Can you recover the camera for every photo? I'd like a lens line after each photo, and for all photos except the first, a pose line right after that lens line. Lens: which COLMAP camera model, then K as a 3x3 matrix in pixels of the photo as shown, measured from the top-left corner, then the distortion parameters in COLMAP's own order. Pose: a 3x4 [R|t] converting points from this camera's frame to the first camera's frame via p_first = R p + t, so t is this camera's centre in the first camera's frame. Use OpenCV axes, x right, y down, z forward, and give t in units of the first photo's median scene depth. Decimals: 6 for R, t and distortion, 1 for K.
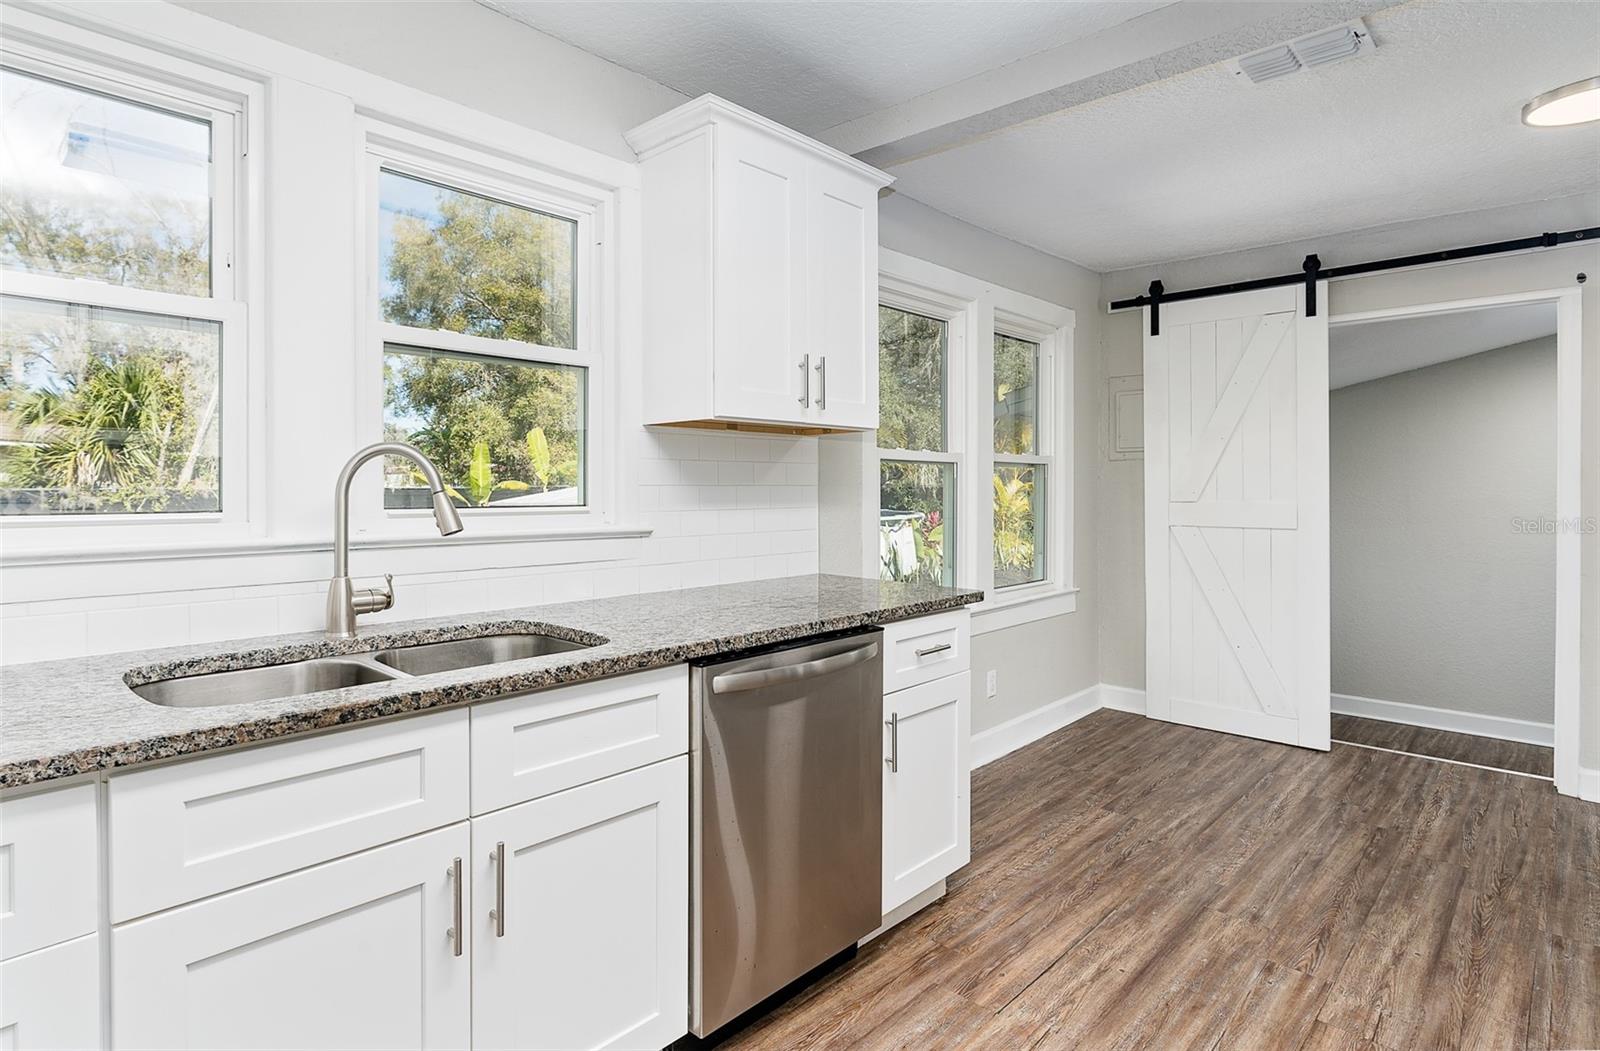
lens RADIAL K [[839.9, 0, 799.1], [0, 839.9, 485.0], [0, 0, 1]] dist [-0.001515, -0.000539]
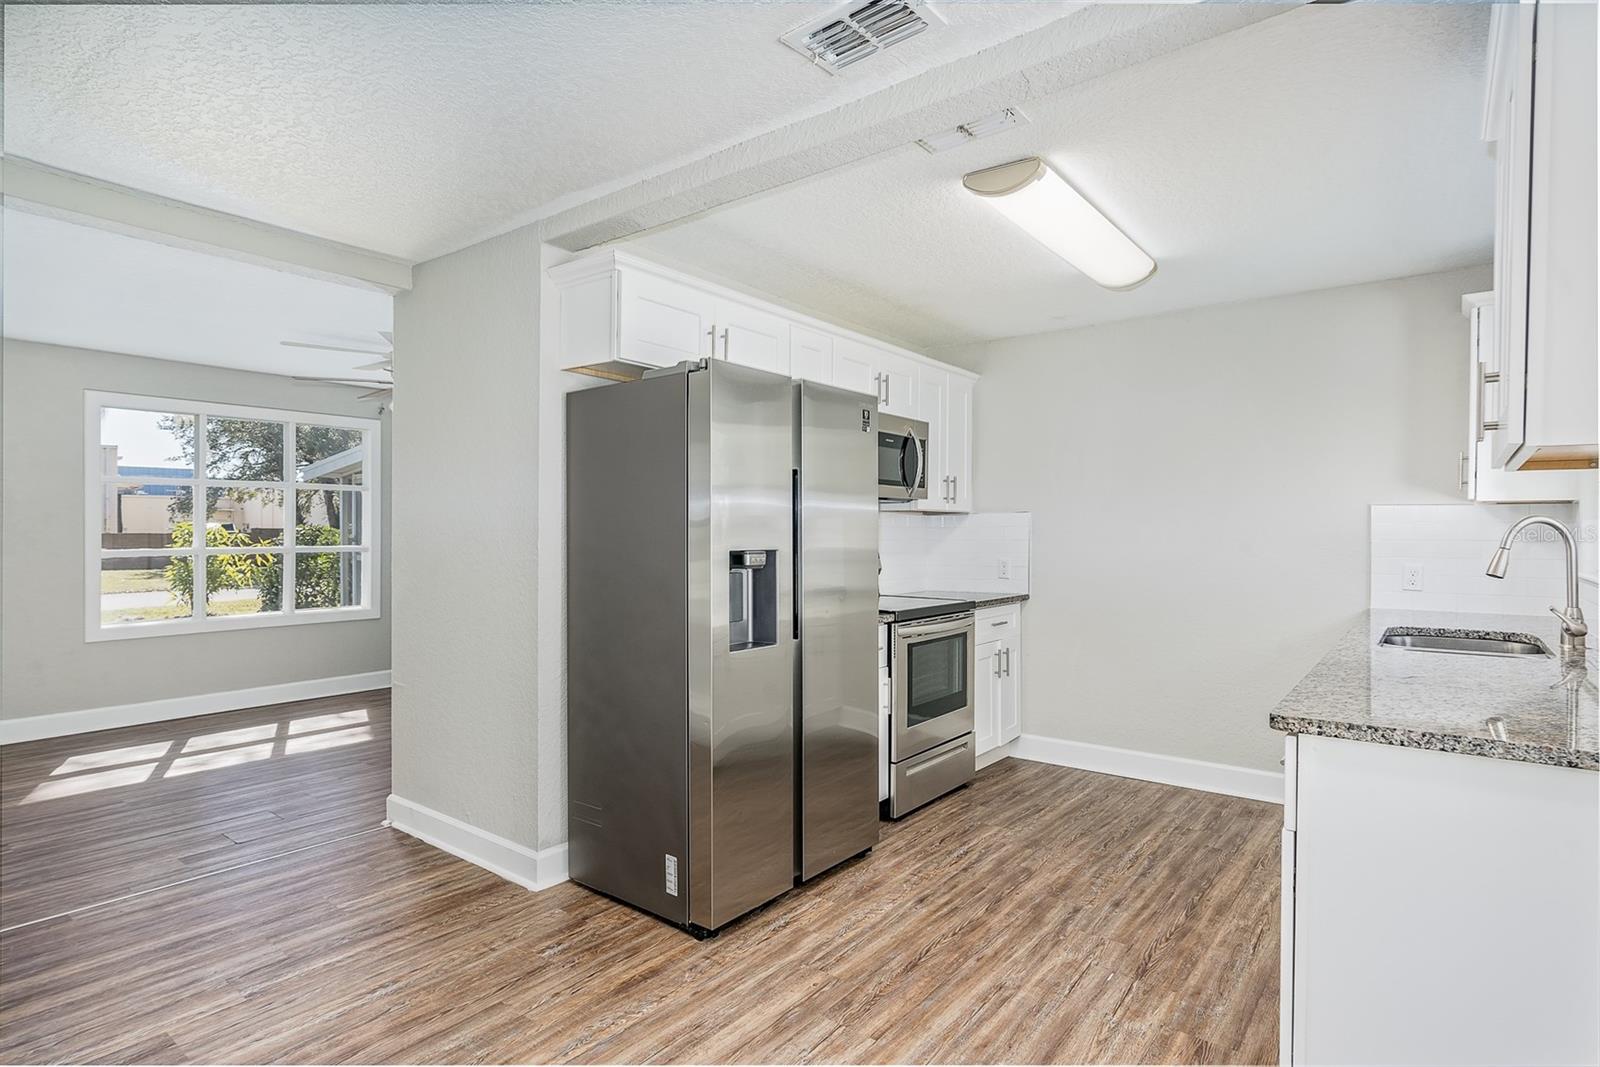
lens RADIAL K [[835.1, 0, 827.0], [0, 835.1, 536.5], [0, 0, 1]] dist [-0.001203, 0.000017]
pose [[-0.994330, -0.006757, -0.106121, 0.771837], [-0.007302, 0.999962, 0.004751, -0.009601], [0.106085, 0.005499, -0.994342, 1.983031]]
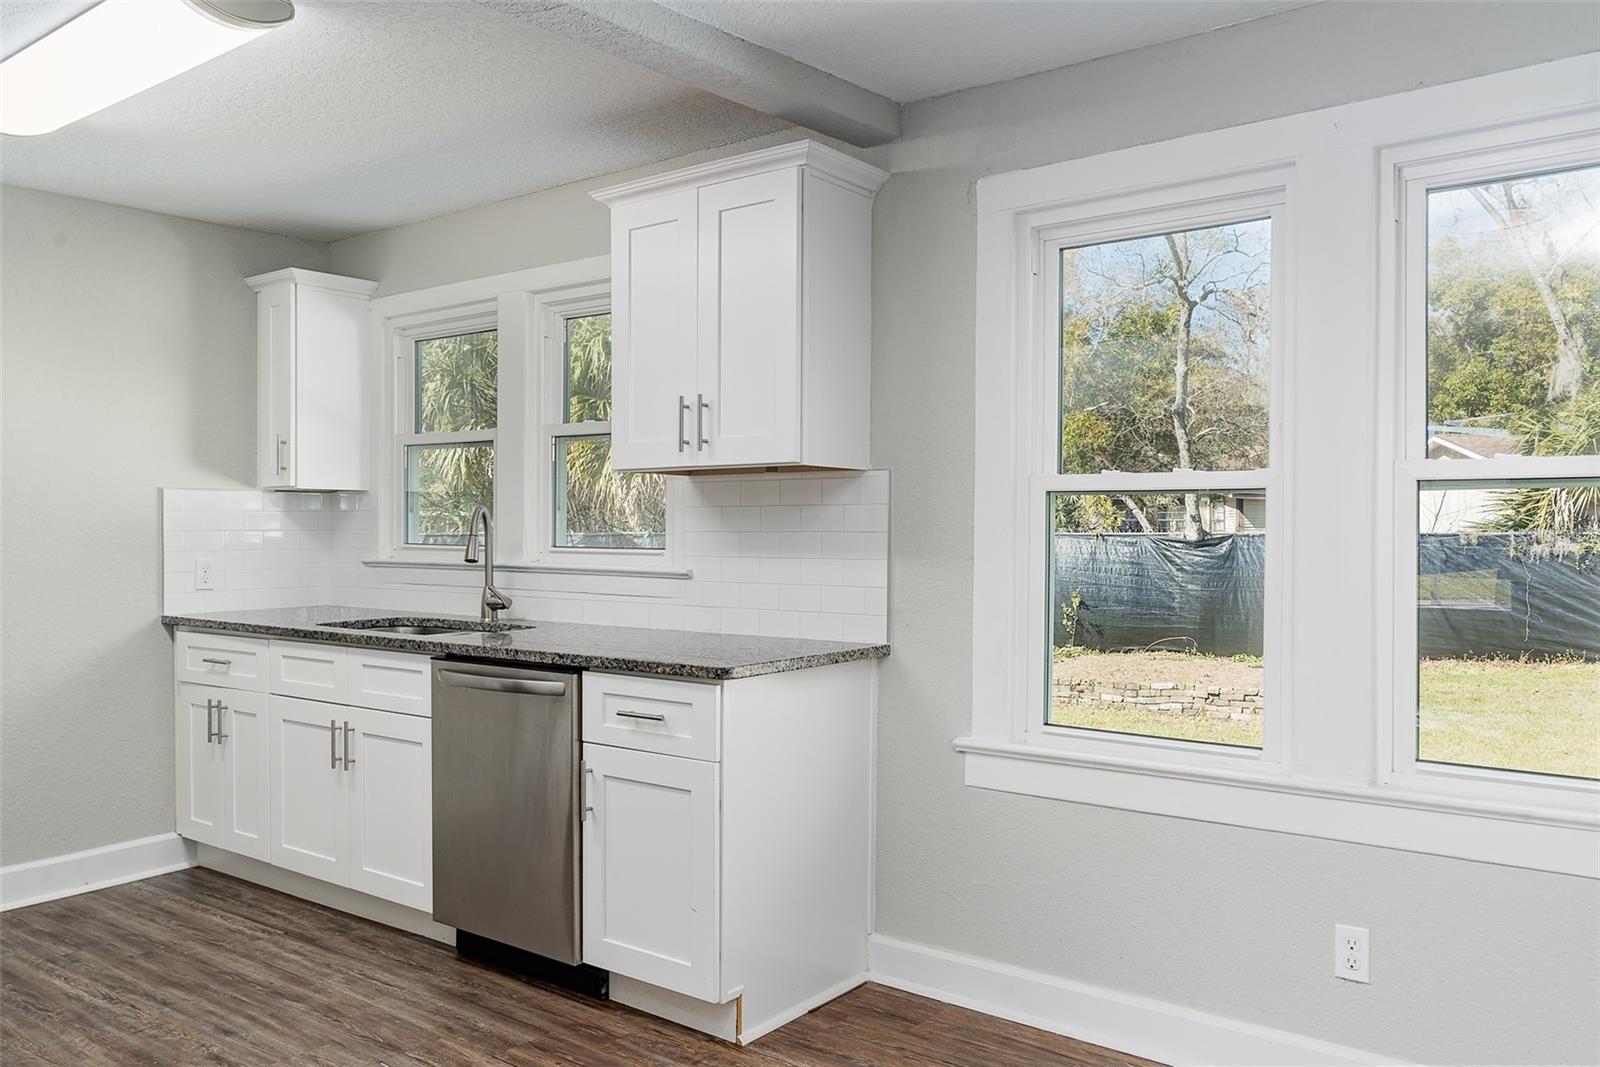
lens RADIAL K [[1224.1, 0, 800.0], [0, 1224.1, 533.5], [0, 0, 1]] dist [0.006044, 0.002709]
pose [[0.086654, 0.002909, -0.996234, 1.691322], [0.002383, 0.999992, 0.003127, -0.001786], [0.996236, -0.002645, 0.086646, 1.212477]]
